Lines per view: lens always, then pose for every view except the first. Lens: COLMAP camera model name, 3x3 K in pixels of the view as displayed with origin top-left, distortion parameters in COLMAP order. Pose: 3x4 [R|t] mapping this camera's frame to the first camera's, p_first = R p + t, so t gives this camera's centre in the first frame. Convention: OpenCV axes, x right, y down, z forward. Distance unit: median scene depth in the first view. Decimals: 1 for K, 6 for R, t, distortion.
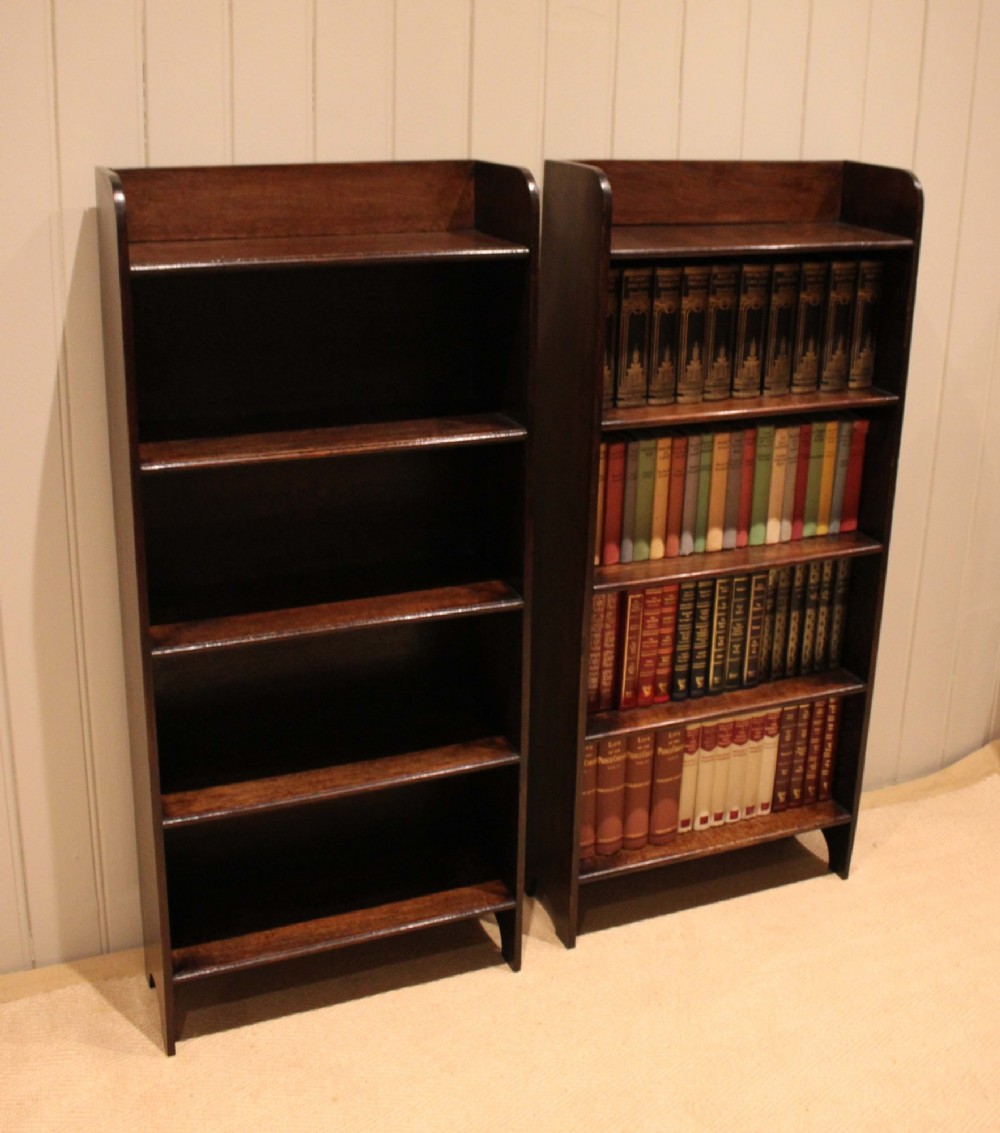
lens RADIAL K [[1344.8, 0, 501.1], [0, 1344.8, 399.1], [0, 0, 1]] dist [-0.139102, 0.065241]
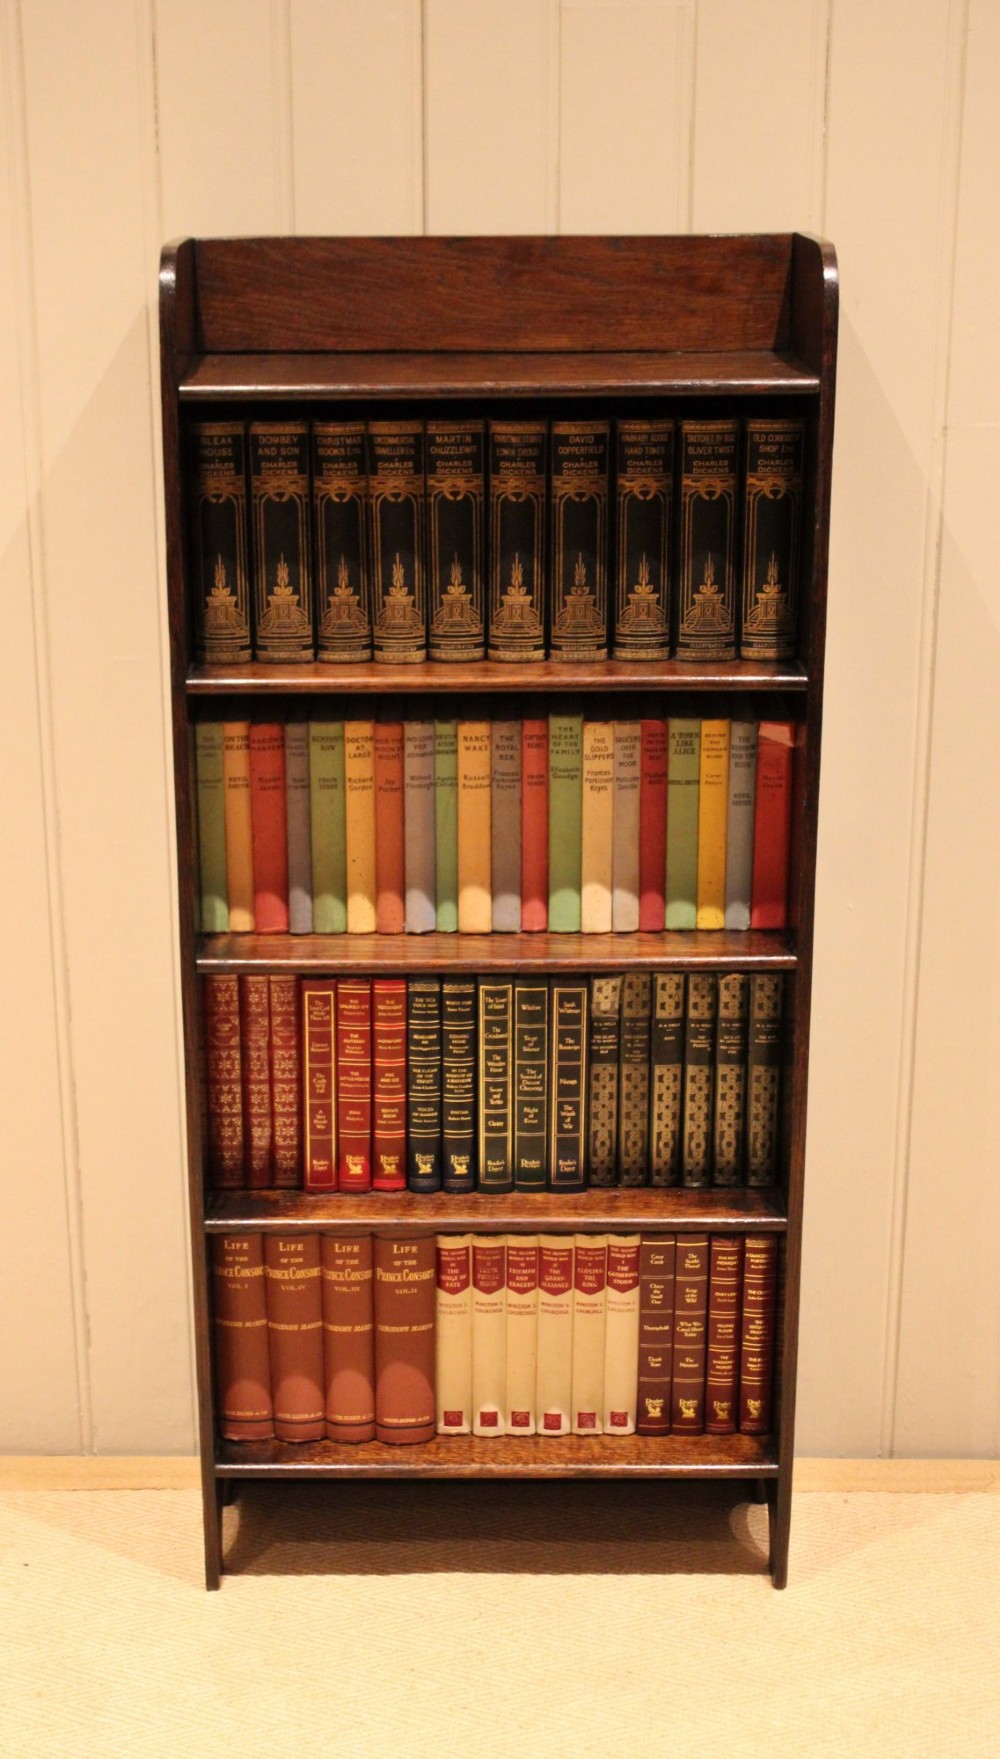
lens RADIAL K [[2548.7, 0, 438.1], [0, 2548.7, 881.4], [0, 0, 1]] dist [-0.024795, 0.005189]
pose [[0.926004, 0.081799, -0.368544, 0.537190], [-0.065409, 0.996242, 0.056772, 0.031377], [0.371803, -0.028465, 0.927875, -0.007804]]
